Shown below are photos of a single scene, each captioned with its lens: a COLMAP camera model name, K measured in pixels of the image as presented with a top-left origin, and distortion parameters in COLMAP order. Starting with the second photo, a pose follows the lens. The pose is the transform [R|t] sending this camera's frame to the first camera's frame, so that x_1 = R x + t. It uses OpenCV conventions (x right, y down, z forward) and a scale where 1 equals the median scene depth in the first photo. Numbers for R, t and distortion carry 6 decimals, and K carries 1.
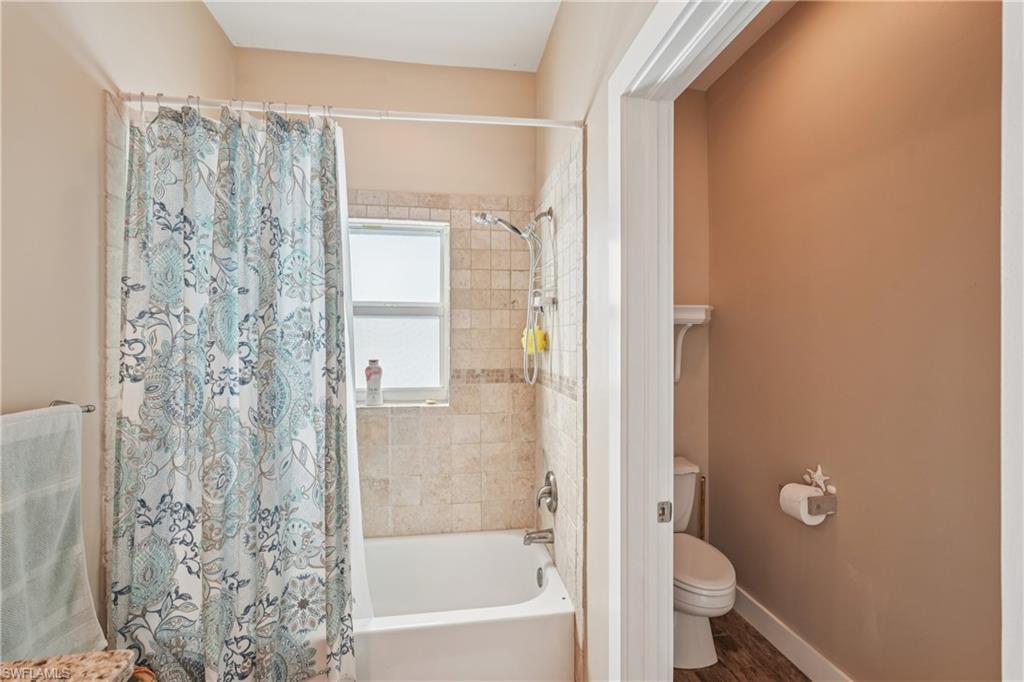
lens RADIAL K [[455.7, 0, 512.0], [0, 455.7, 341.0], [0, 0, 1]] dist [-0.012822, 0.004819]
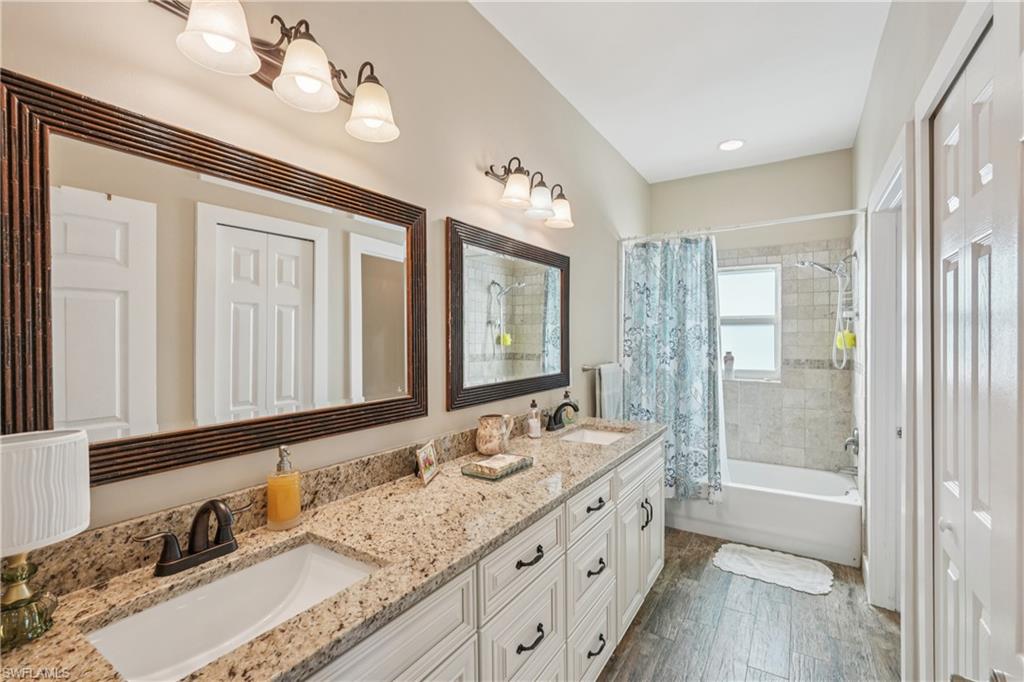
lens RADIAL K [[455.7, 0, 512.0], [0, 455.7, 341.0], [0, 0, 1]] dist [-0.012822, 0.004819]
pose [[0.752215, 0.002657, -0.658913, 0.298975], [-0.000406, 0.999994, 0.003568, -0.004268], [0.658918, -0.002416, 0.752211, -1.190749]]
